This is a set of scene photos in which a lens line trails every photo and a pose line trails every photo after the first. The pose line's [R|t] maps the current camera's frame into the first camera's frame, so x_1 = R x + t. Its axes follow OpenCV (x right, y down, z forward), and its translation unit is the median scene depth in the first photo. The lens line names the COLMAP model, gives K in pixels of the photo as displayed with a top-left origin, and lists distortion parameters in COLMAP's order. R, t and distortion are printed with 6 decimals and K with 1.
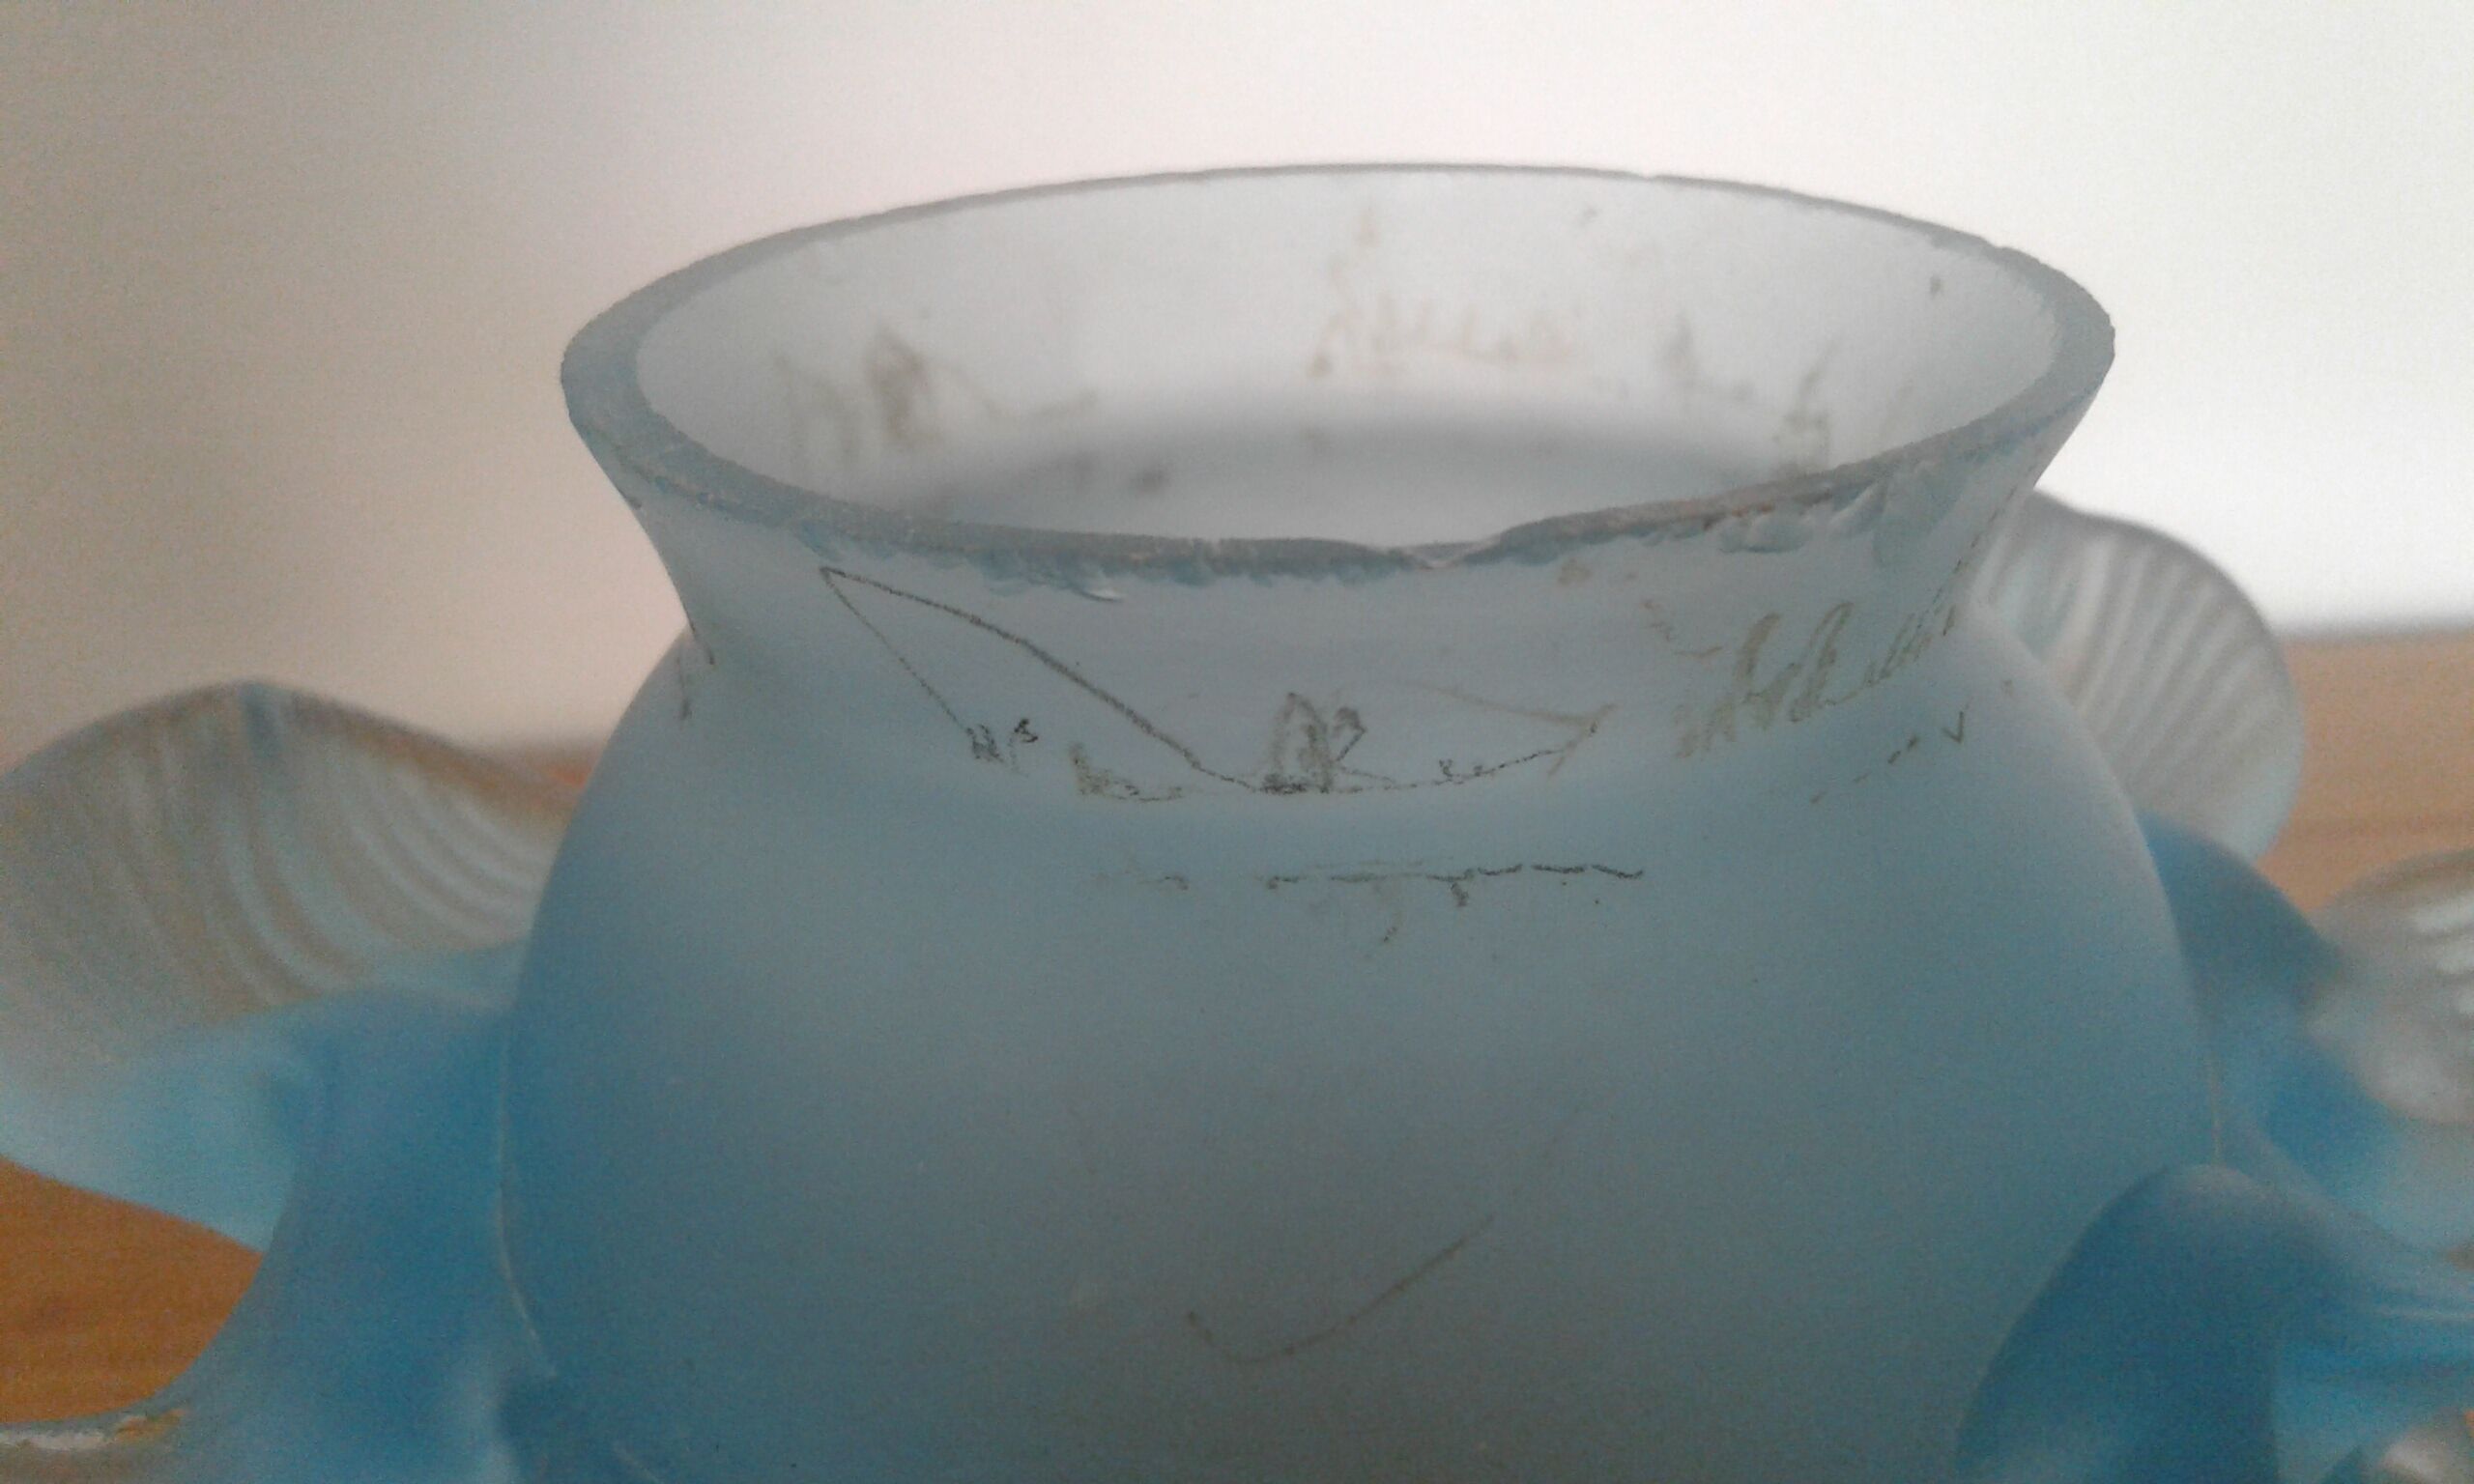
lens RADIAL K [[2038.4, 0, 1310.6], [0, 2038.4, 714.7], [0, 0, 1]] dist [0.021024, -0.007443]
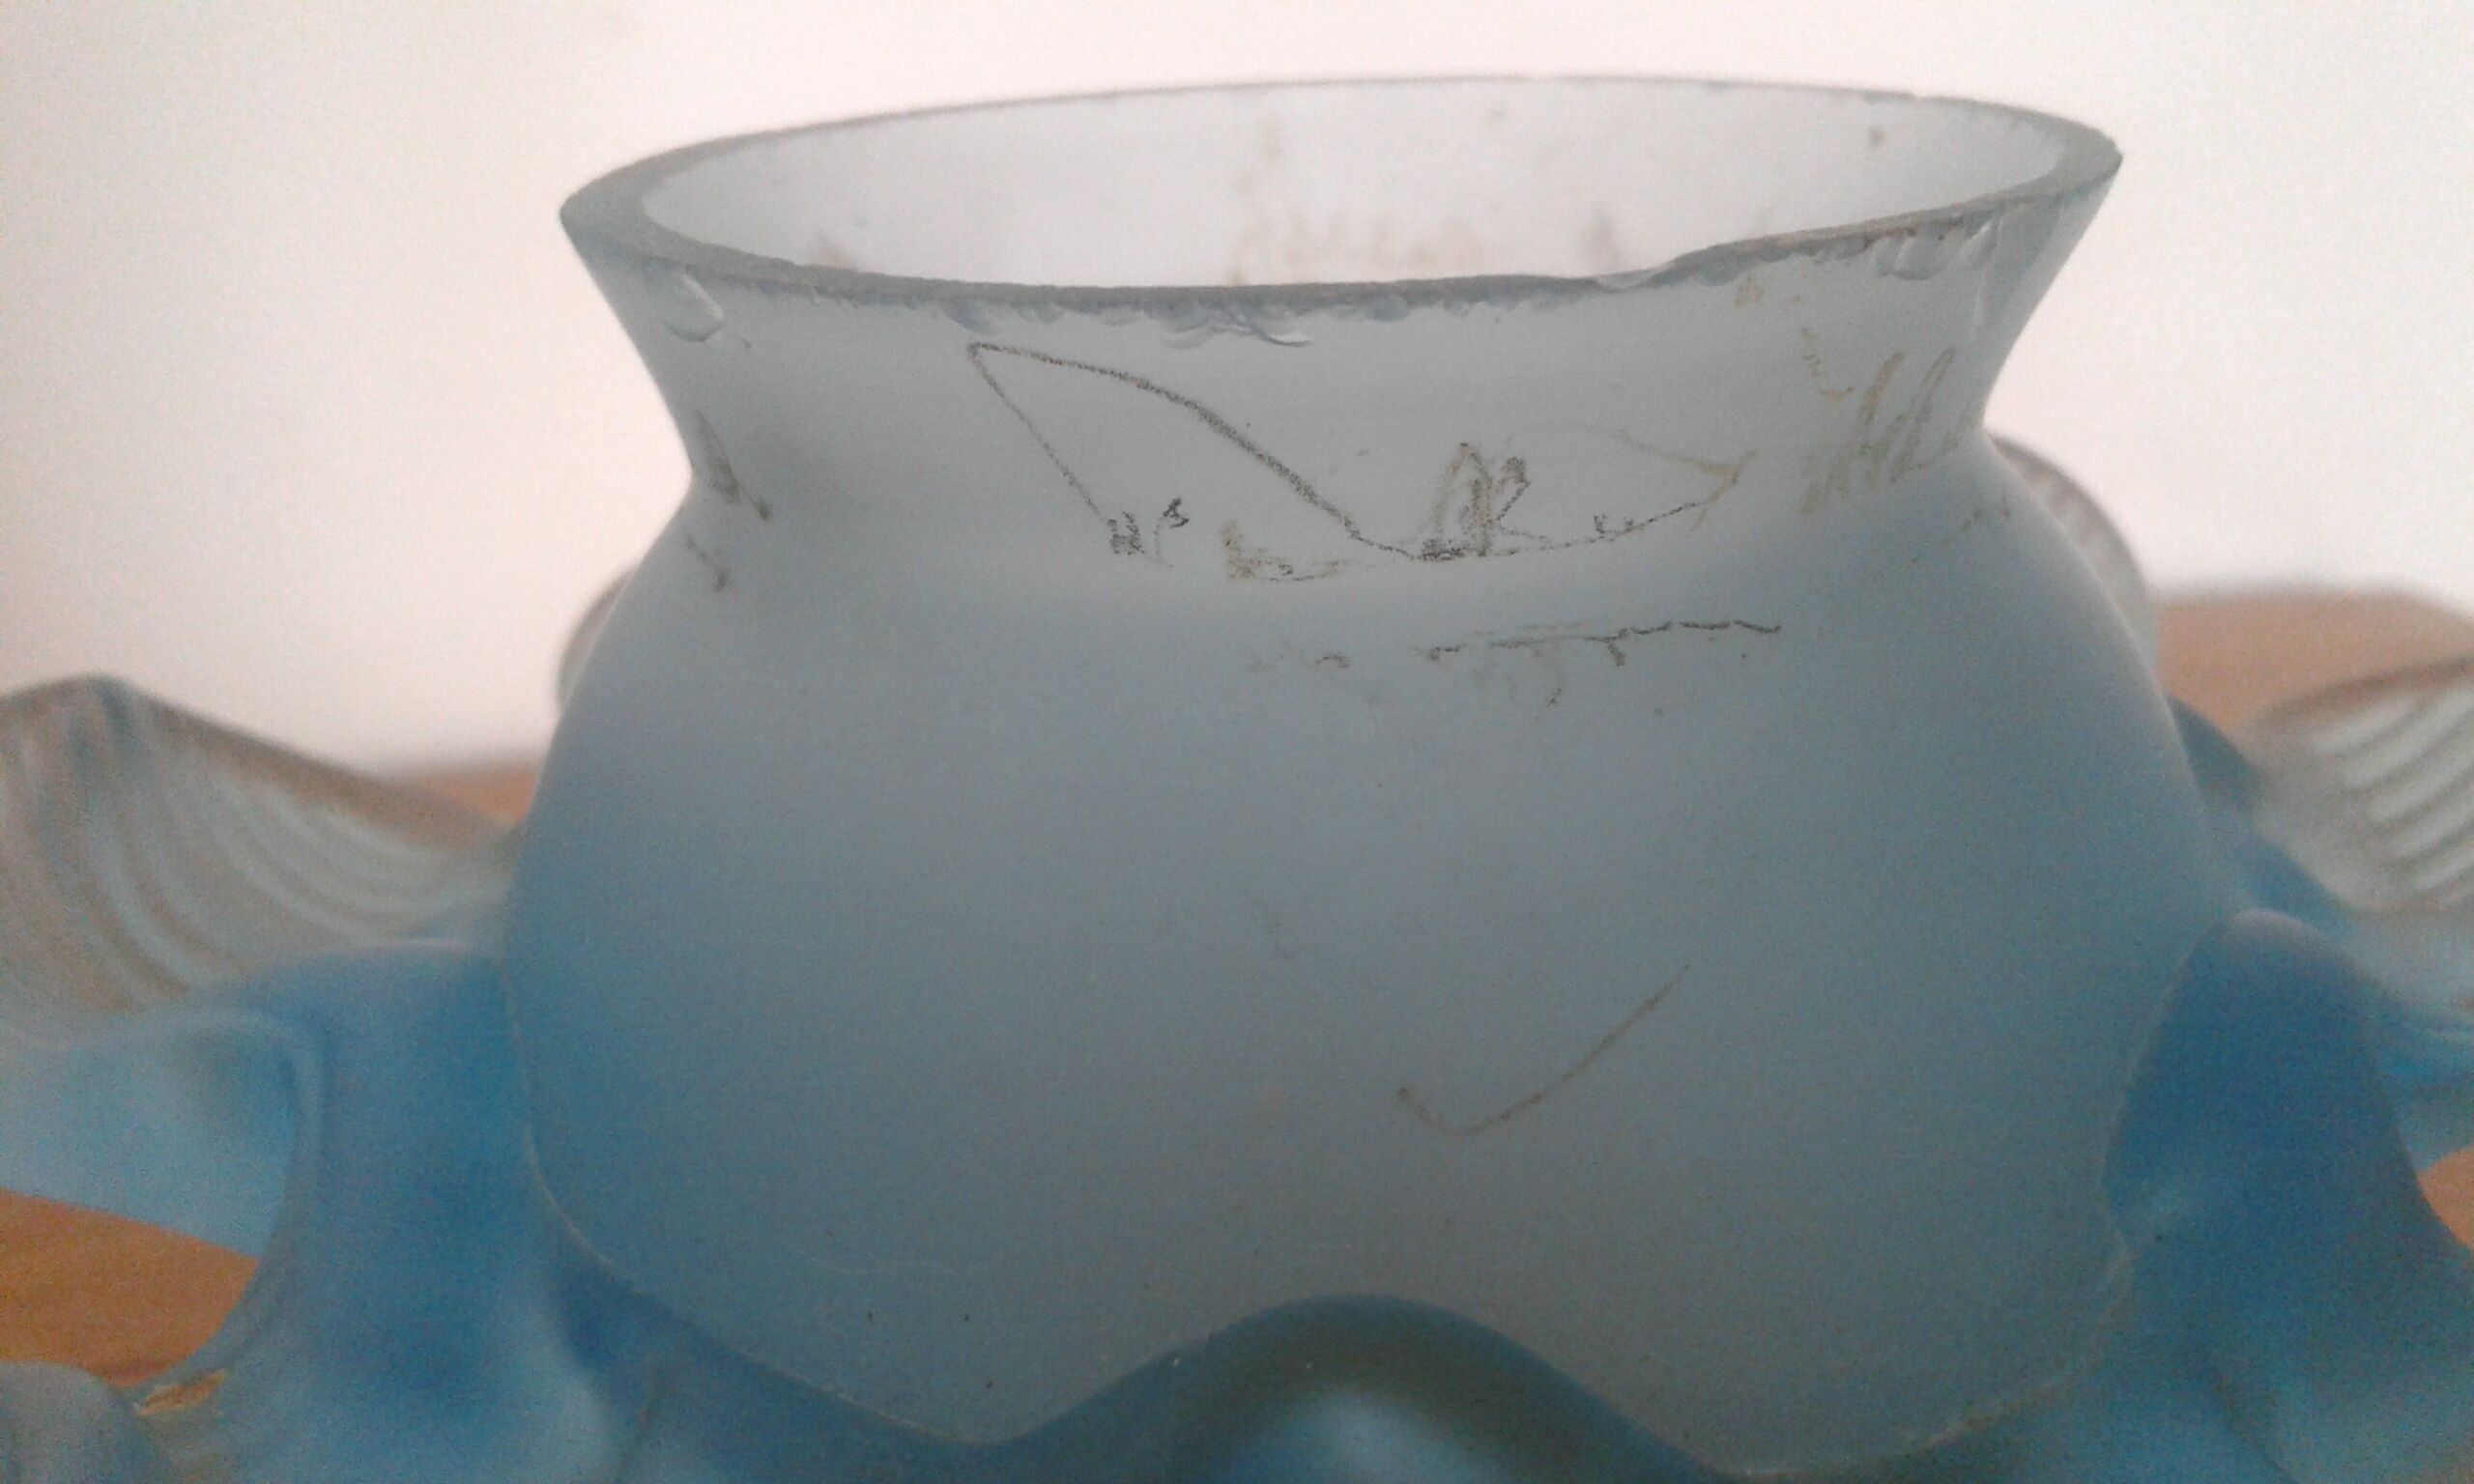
lens RADIAL K [[2038.4, 0, 1234.4], [0, 2038.4, 738.2], [0, 0, 1]] dist [0.021024, -0.007443]
pose [[0.988055, -0.071087, 0.136722, -0.253344], [0.077233, 0.996203, -0.040178, 0.156279], [-0.133347, 0.050257, 0.989794, 0.039270]]
